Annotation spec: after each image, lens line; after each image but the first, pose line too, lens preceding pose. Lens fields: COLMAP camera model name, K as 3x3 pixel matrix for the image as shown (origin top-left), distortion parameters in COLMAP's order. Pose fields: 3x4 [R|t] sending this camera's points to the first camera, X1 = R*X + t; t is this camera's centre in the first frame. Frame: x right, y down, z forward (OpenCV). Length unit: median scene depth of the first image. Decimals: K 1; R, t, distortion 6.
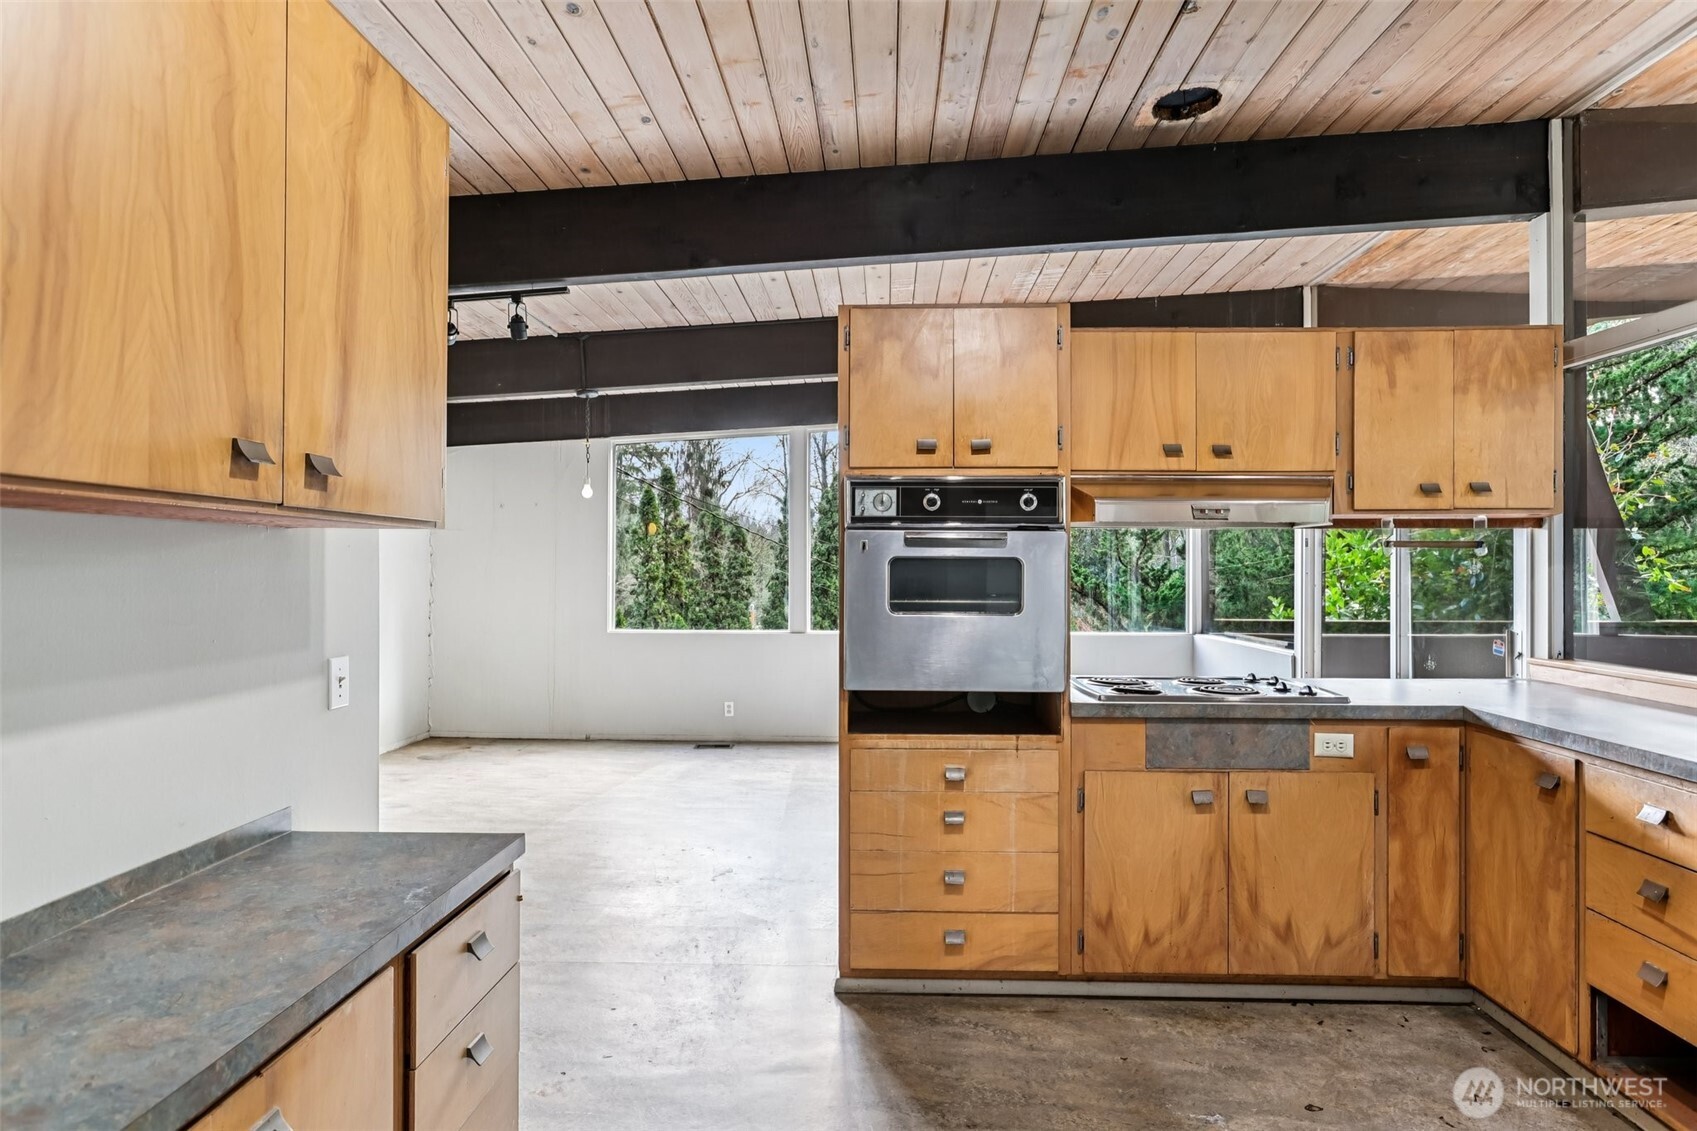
lens RADIAL K [[963.1, 0, 848.0], [0, 963.1, 566.9], [0, 0, 1]] dist [-0.003647, -0.000686]
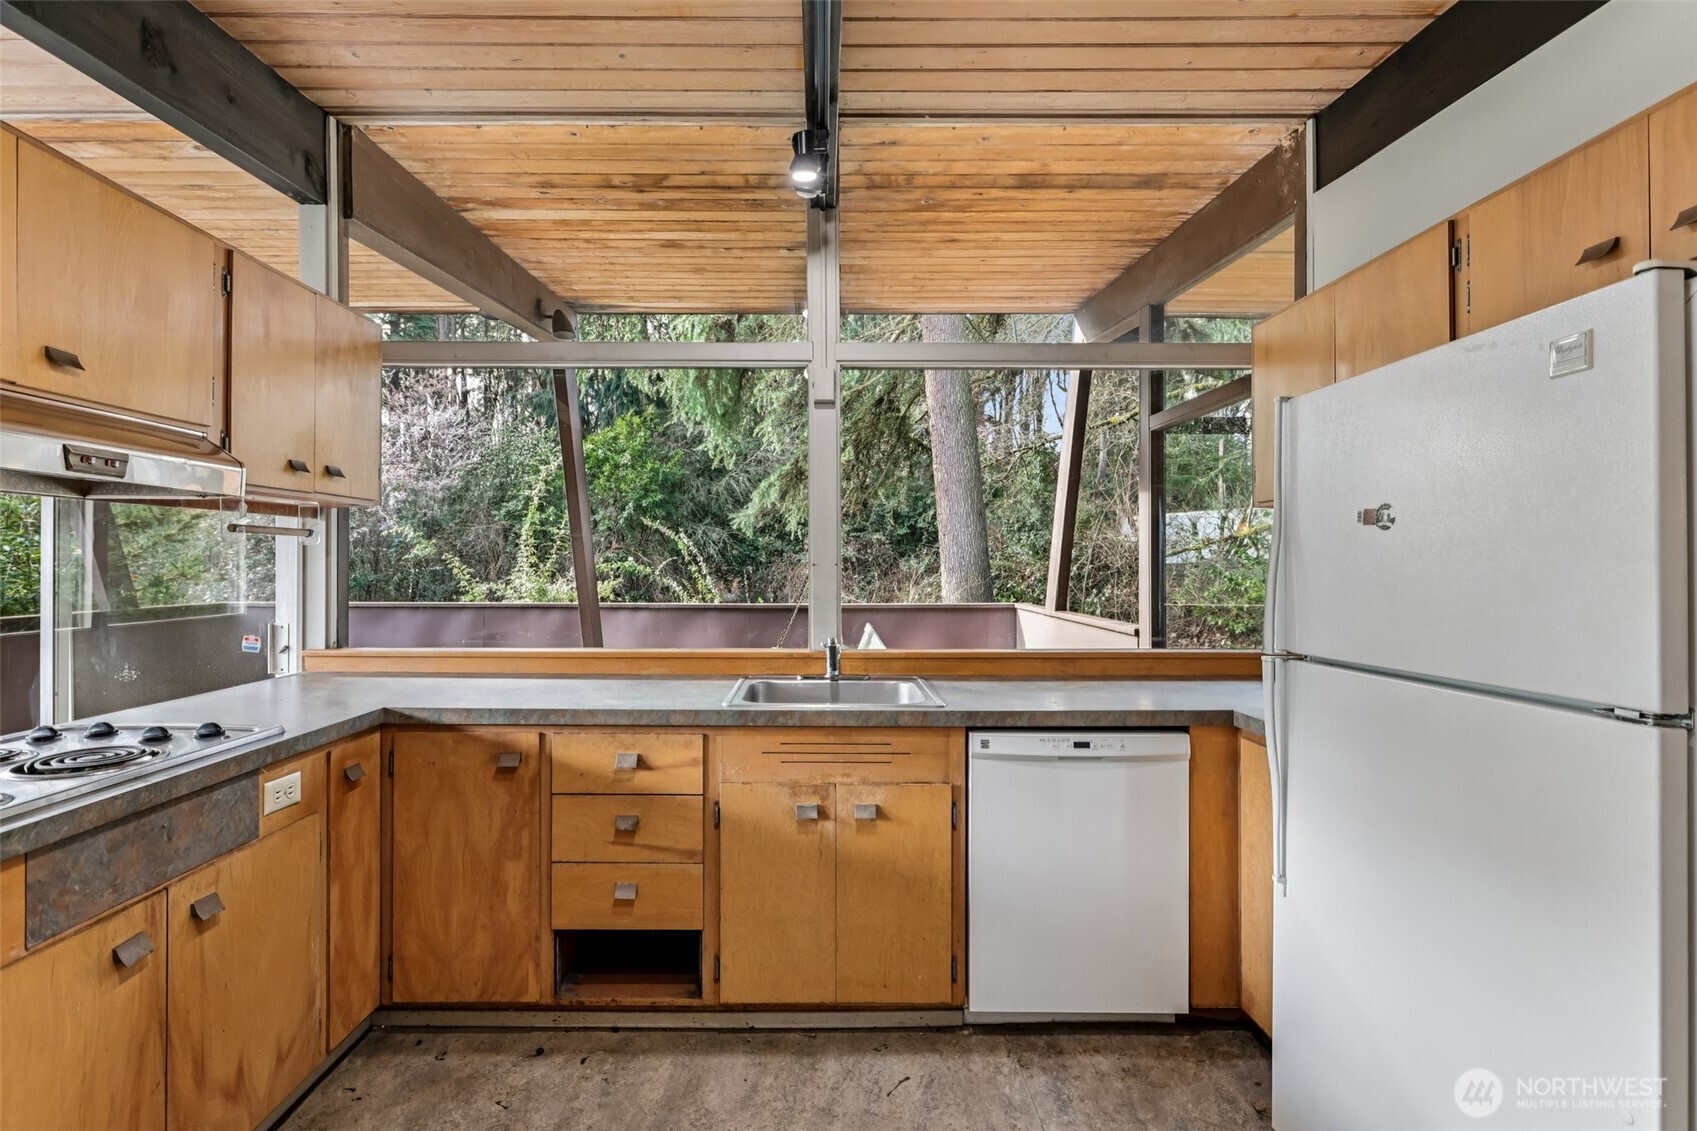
lens RADIAL K [[760.4, 0, 850.6], [0, 760.4, 561.4], [0, 0, 1]] dist [0.005448, 0.000853]
pose [[-0.042495, 0.001299, 0.999096, -0.115136], [-0.006461, 0.999978, -0.001575, 0.001783], [-0.999076, -0.006522, -0.042486, 0.589973]]
